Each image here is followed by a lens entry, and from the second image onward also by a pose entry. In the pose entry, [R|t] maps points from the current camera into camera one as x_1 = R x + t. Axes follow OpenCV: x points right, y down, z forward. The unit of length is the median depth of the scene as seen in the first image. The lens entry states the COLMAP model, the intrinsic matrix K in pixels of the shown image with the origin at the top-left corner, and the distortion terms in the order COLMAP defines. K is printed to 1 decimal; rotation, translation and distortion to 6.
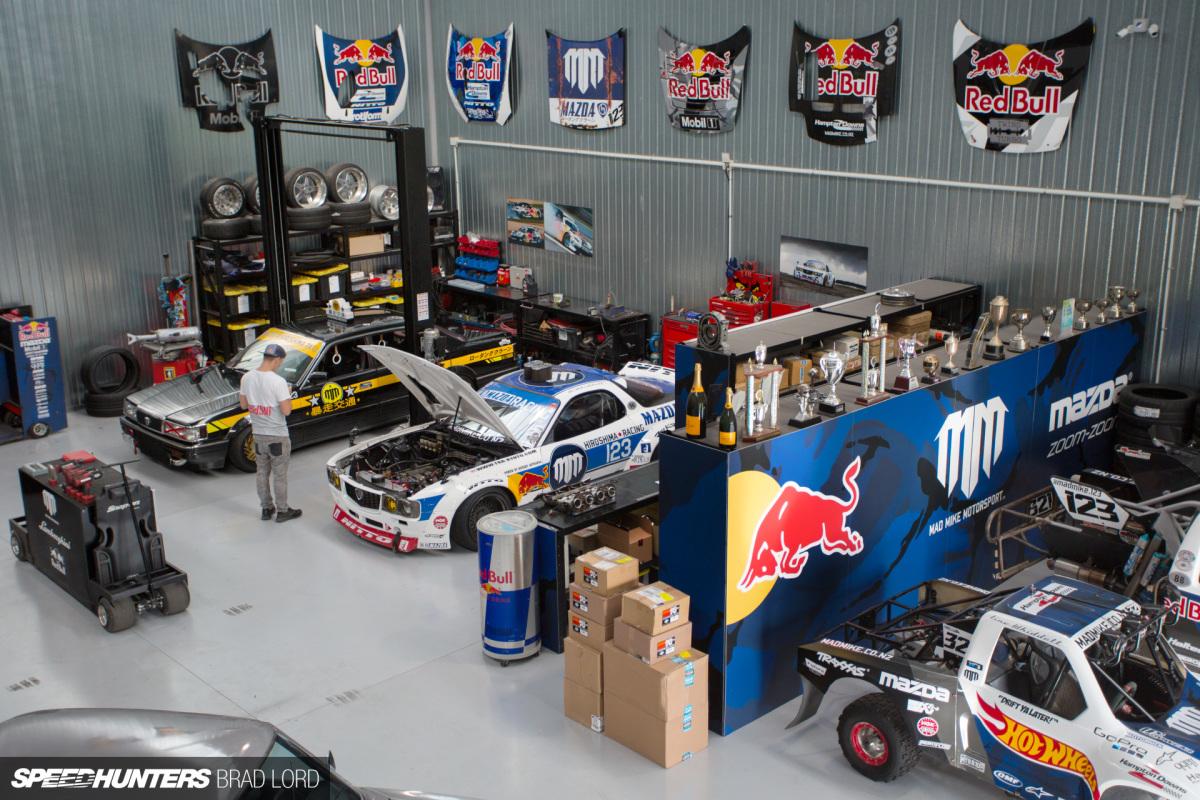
lens RADIAL K [[1279.9, 0, 600.0], [0, 1279.9, 400.0], [0, 0, 1]] dist [0.036723, 0.007703]
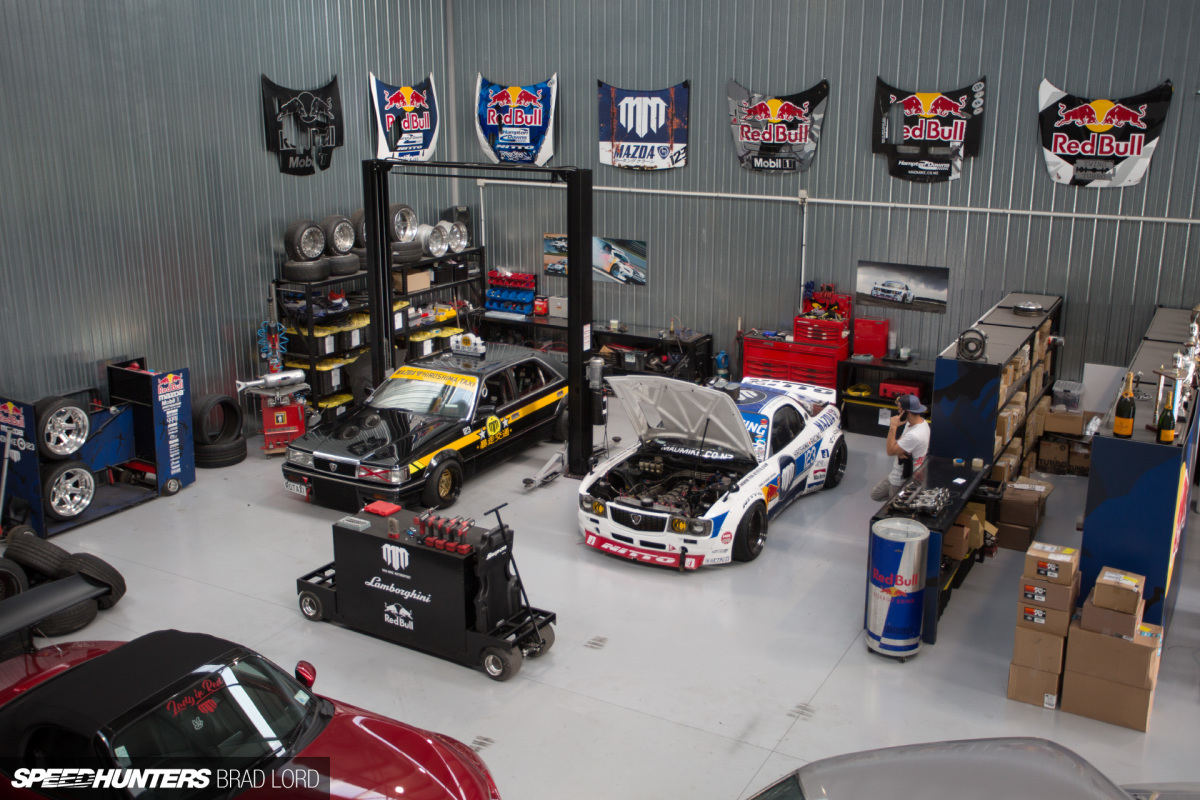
lens RADIAL K [[1142.7, 0, 600.5], [0, 1142.7, 369.9], [0, 0, 1]] dist [0.002539, 0.022030]
pose [[0.953401, -0.057947, 0.296090, -0.383307], [0.067915, 0.997415, -0.023482, -0.021815], [-0.293964, 0.042497, 0.954871, 0.092375]]
